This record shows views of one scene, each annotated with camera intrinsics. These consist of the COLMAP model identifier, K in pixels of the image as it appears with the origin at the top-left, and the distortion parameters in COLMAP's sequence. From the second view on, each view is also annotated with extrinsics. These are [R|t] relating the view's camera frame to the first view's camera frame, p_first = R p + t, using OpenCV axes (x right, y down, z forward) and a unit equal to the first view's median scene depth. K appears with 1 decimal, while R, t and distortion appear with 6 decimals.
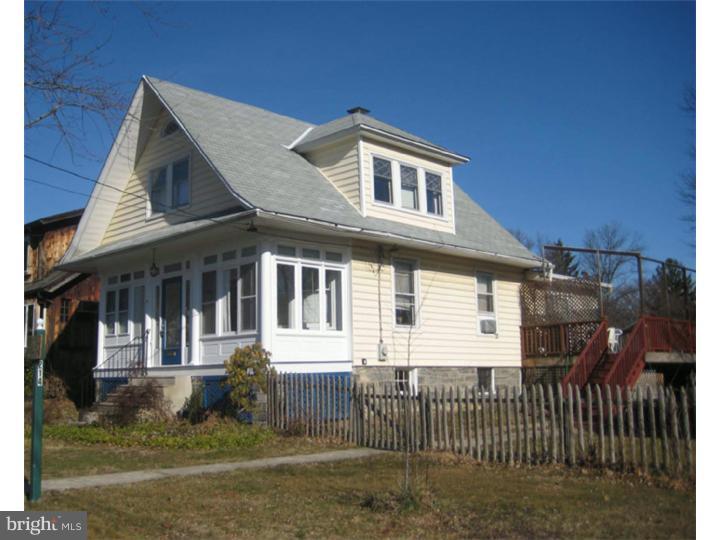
lens RADIAL K [[756.5, 0, 329.3], [0, 756.5, 270.7], [0, 0, 1]] dist [-0.102727, -0.000728]
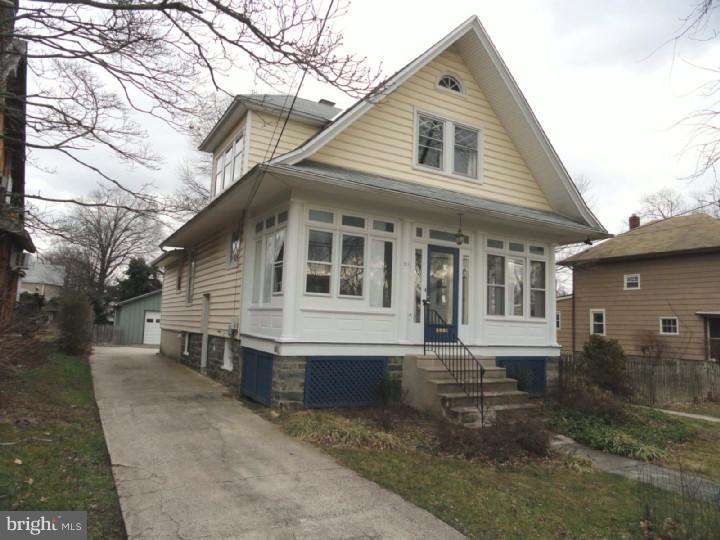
lens RADIAL K [[494.5, 0, 360.0], [0, 494.5, 270.0], [0, 0, 1]] dist [-0.041427, 0.000097]
pose [[0.244226, 0.137746, 0.959885, -0.791289], [-0.175423, 0.979804, -0.095971, 0.110572], [-0.953719, -0.144948, 0.263457, 0.928887]]
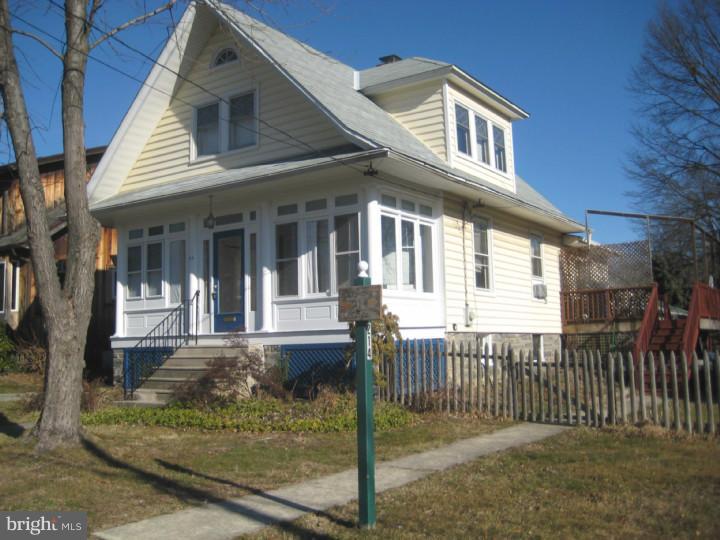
lens RADIAL K [[739.9, 0, 360.0], [0, 739.9, 270.0], [0, 0, 1]] dist [-0.108355, 0.007132]
pose [[0.979684, 0.014206, 0.200044, -0.227979], [-0.021628, 0.999155, 0.034963, 0.021449], [-0.199379, -0.038579, 0.979163, 0.145288]]
